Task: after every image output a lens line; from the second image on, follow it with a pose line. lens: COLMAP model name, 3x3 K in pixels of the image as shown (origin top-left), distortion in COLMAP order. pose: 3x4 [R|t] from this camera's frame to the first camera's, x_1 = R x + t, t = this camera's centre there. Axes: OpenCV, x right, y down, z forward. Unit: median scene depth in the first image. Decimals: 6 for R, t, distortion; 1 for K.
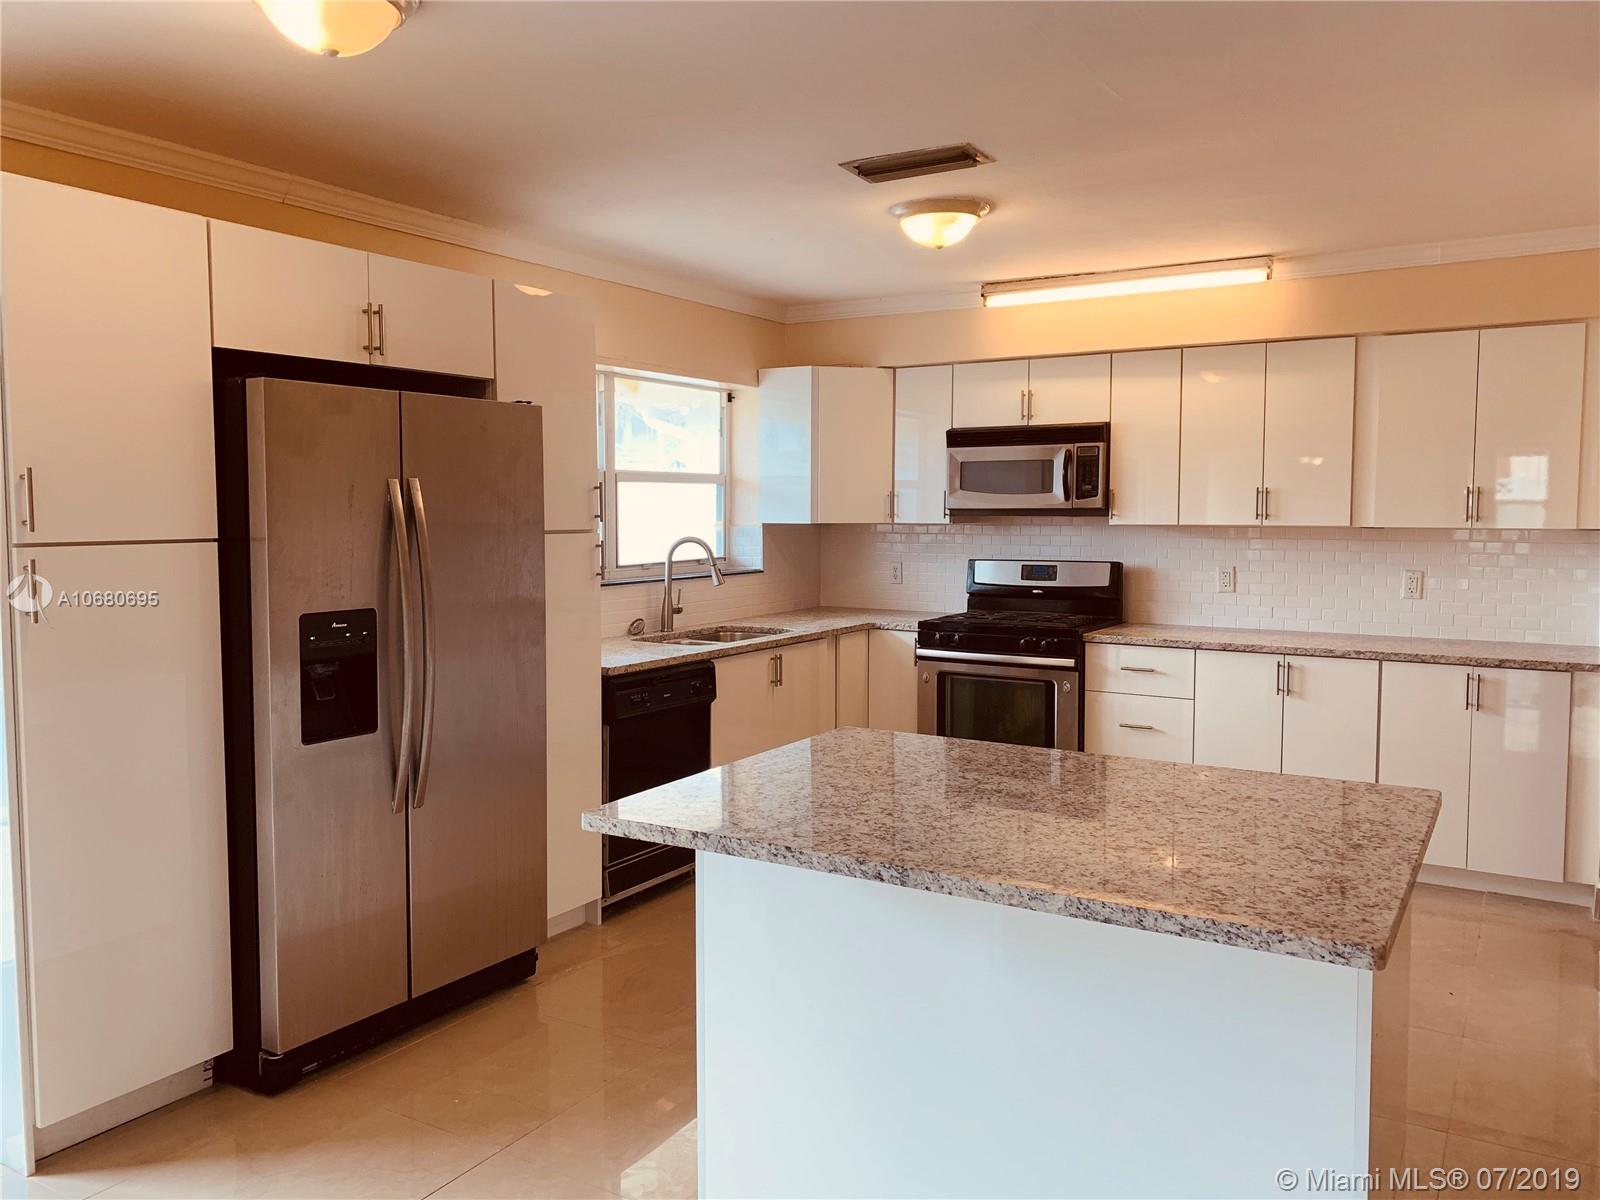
lens RADIAL K [[1219.3, 0, 803.1], [0, 1219.3, 600.8], [0, 0, 1]] dist [0.016720, -0.005530]
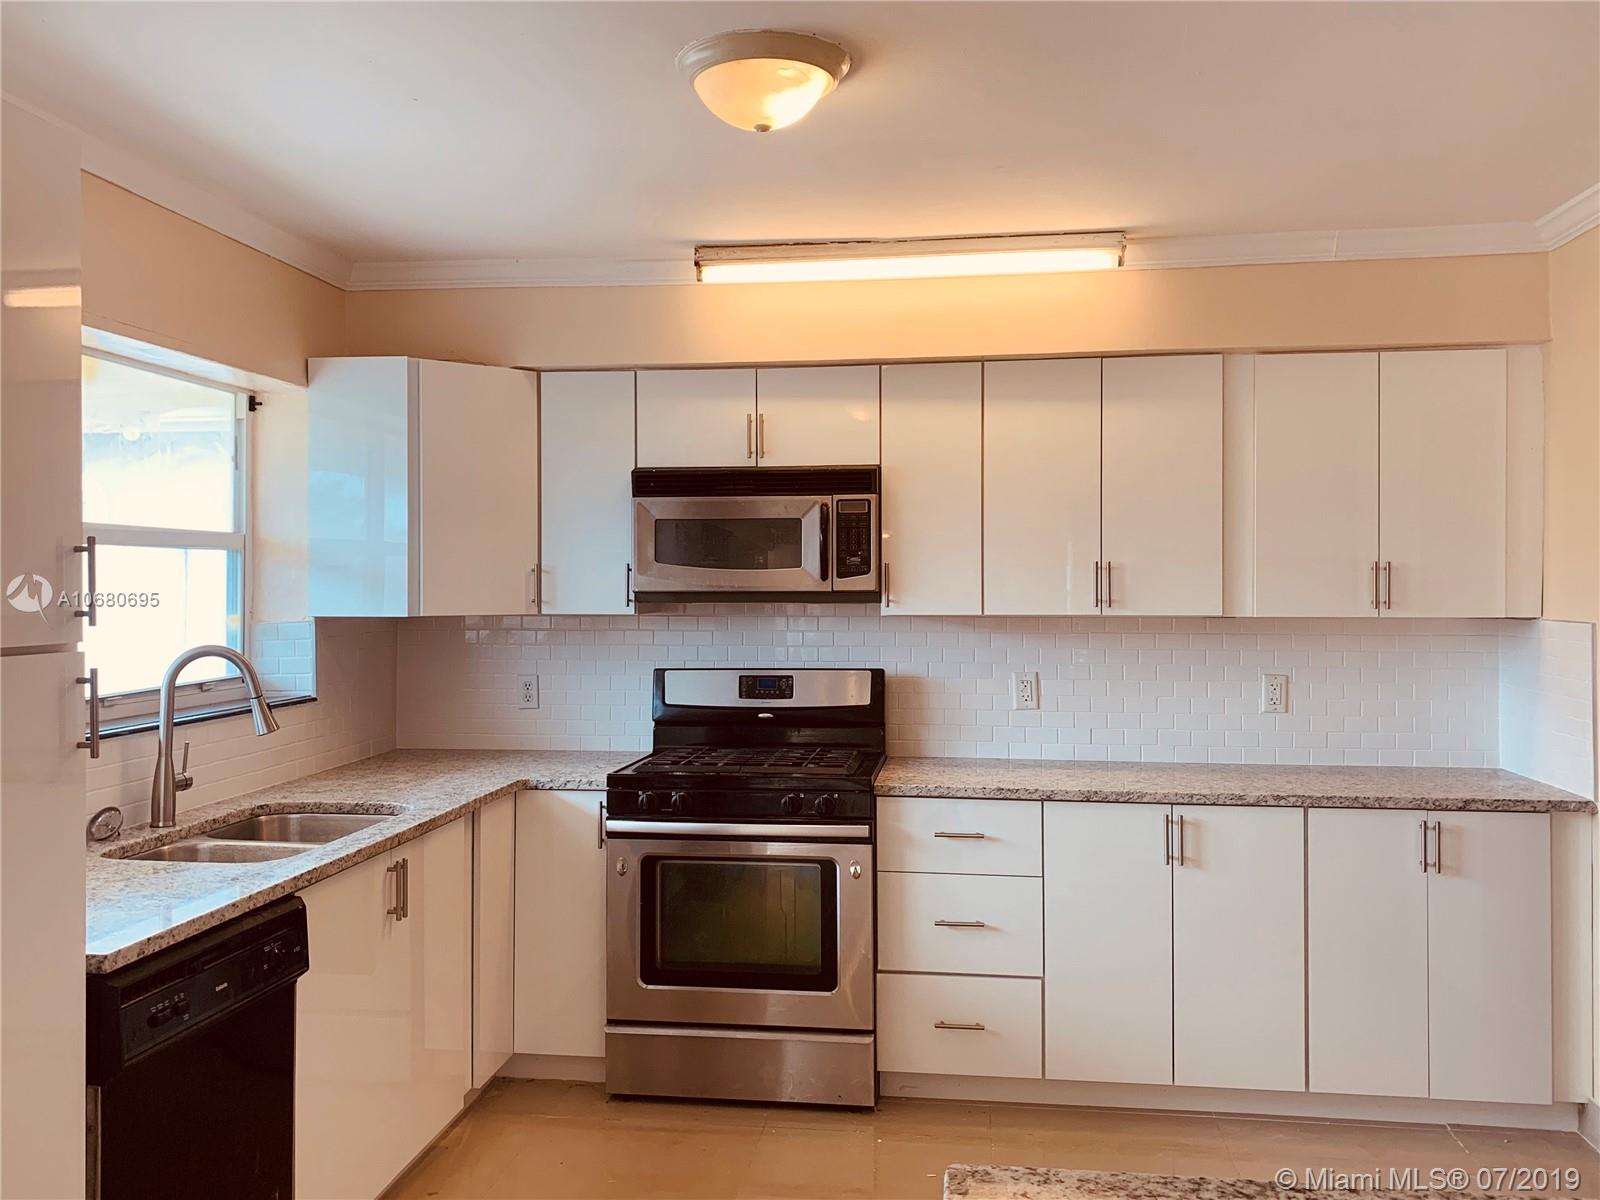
lens RADIAL K [[1391.6, 0, 800.7], [0, 1391.6, 589.4], [0, 0, 1]] dist [0.074059, -0.108465]
pose [[0.916744, -0.001805, 0.399472, -0.101355], [0.031752, 0.997155, -0.068362, -0.026387], [-0.398212, 0.075355, 0.914193, 0.325684]]
